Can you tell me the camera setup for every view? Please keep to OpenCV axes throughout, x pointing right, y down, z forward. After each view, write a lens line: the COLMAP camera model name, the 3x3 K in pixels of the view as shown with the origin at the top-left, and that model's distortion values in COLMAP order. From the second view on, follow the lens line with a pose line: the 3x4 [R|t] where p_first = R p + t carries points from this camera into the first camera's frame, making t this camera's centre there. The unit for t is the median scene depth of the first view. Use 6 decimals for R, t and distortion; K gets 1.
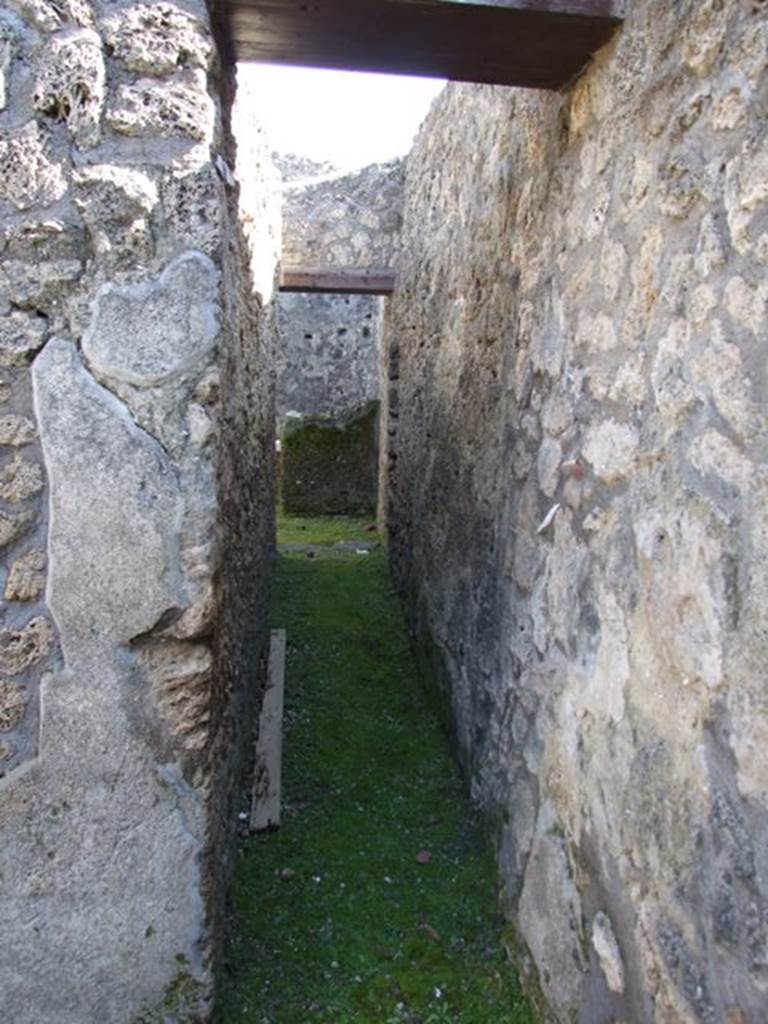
lens RADIAL K [[827.7, 0, 404.6], [0, 827.7, 515.3], [0, 0, 1]] dist [-0.056159, 0.054605]
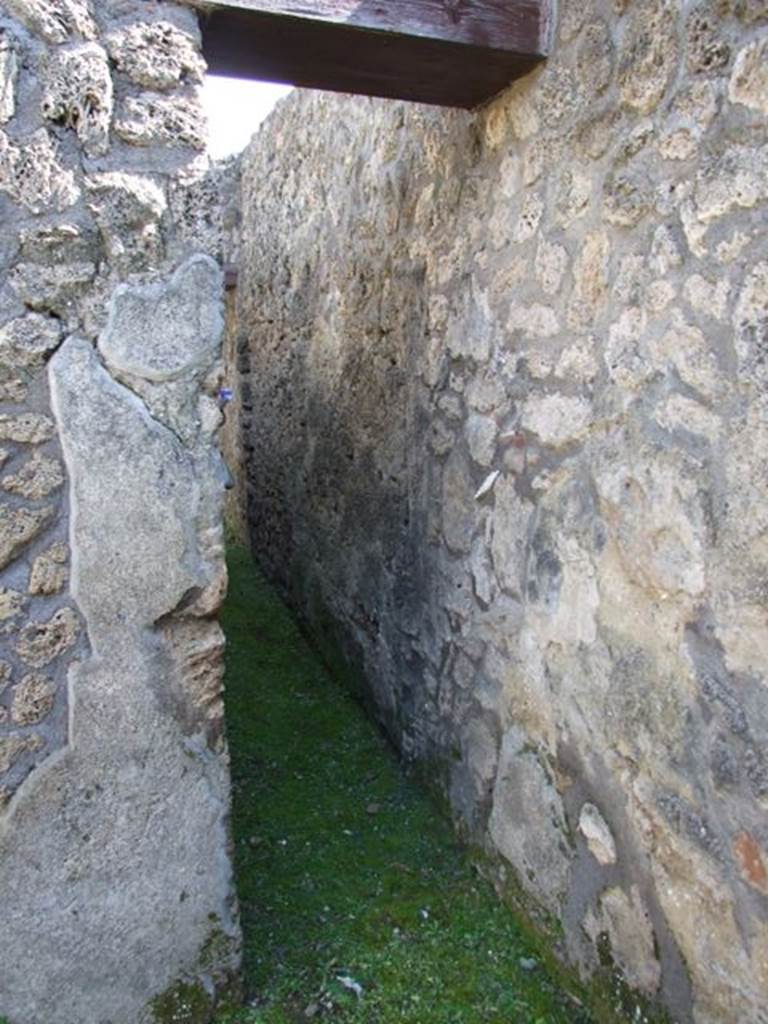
lens RADIAL K [[821.3, 0, 407.4], [0, 821.3, 513.1], [0, 0, 1]] dist [-0.056040, 0.051467]
pose [[0.968921, -0.077134, 0.235039, -0.258379], [0.075173, 0.997020, 0.017303, 0.019214], [-0.235673, 0.000904, 0.971832, -0.098727]]
